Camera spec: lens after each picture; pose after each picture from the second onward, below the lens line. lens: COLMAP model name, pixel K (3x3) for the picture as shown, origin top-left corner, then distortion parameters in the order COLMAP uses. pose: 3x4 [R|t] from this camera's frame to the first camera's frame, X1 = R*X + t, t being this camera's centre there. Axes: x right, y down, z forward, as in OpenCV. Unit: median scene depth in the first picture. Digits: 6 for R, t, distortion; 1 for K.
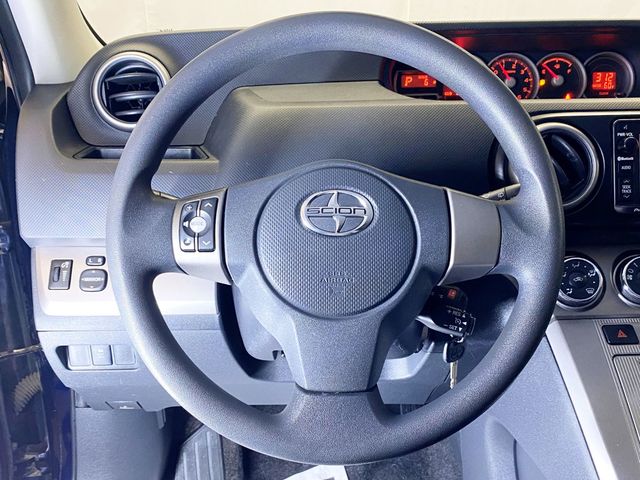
lens RADIAL K [[635.3, 0, 316.2], [0, 635.3, 238.3], [0, 0, 1]] dist [0.006076, 0.000000]
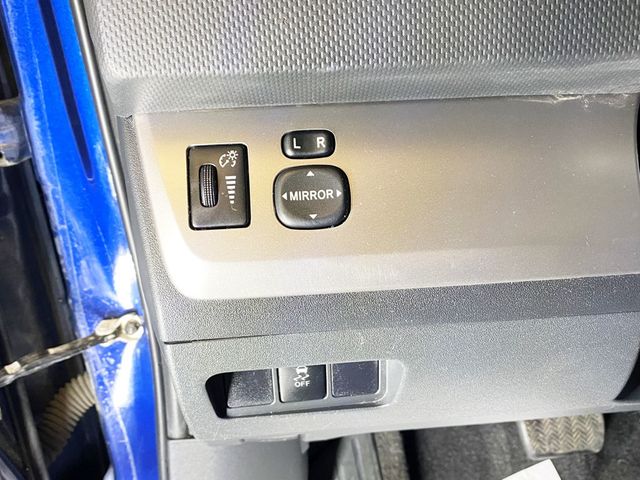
lens RADIAL K [[635.3, 0, 322.5], [0, 635.3, 240.9], [0, 0, 1]] dist [0.006076, 0.000000]
pose [[0.997448, -0.054164, 0.046506, -0.301644], [0.048400, 0.991929, 0.117196, 0.040350], [-0.052479, -0.114646, 0.992019, 0.530921]]
